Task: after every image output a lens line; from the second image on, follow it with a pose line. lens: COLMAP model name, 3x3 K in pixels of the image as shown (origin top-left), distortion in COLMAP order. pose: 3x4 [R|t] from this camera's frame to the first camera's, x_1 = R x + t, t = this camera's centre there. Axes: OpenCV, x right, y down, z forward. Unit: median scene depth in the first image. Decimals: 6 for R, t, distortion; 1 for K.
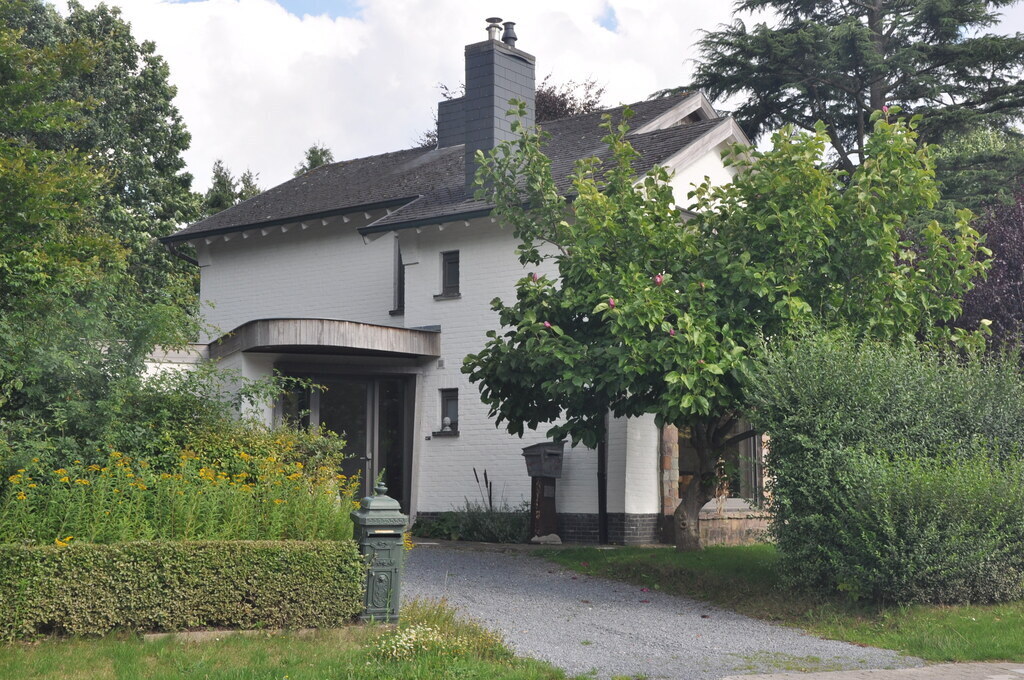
lens RADIAL K [[1495.6, 0, 512.0], [0, 1495.6, 340.0], [0, 0, 1]] dist [-0.005788, -0.001880]
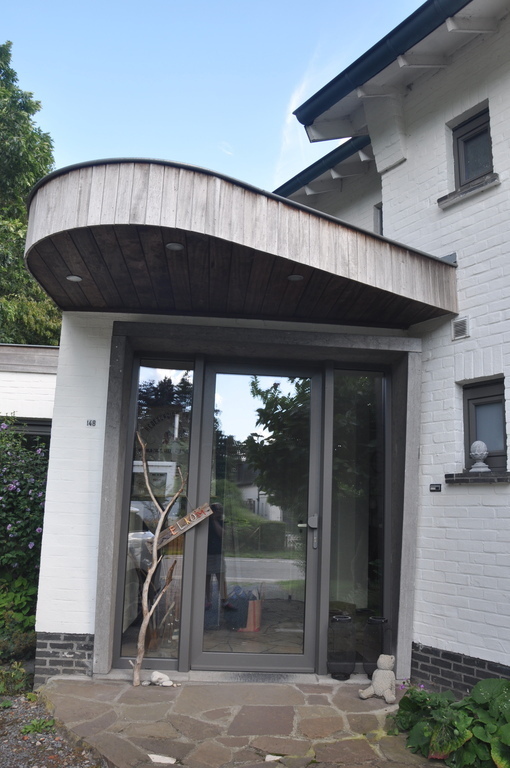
lens RADIAL K [[596.1, 0, 255.0], [0, 596.1, 384.0], [0, 0, 1]] dist [-0.090554, -0.000137]
pose [[0.948962, -0.029043, -0.314049, -0.051039], [-0.004295, 0.994469, -0.104947, 0.053113], [0.315360, 0.100939, 0.943588, 0.805645]]
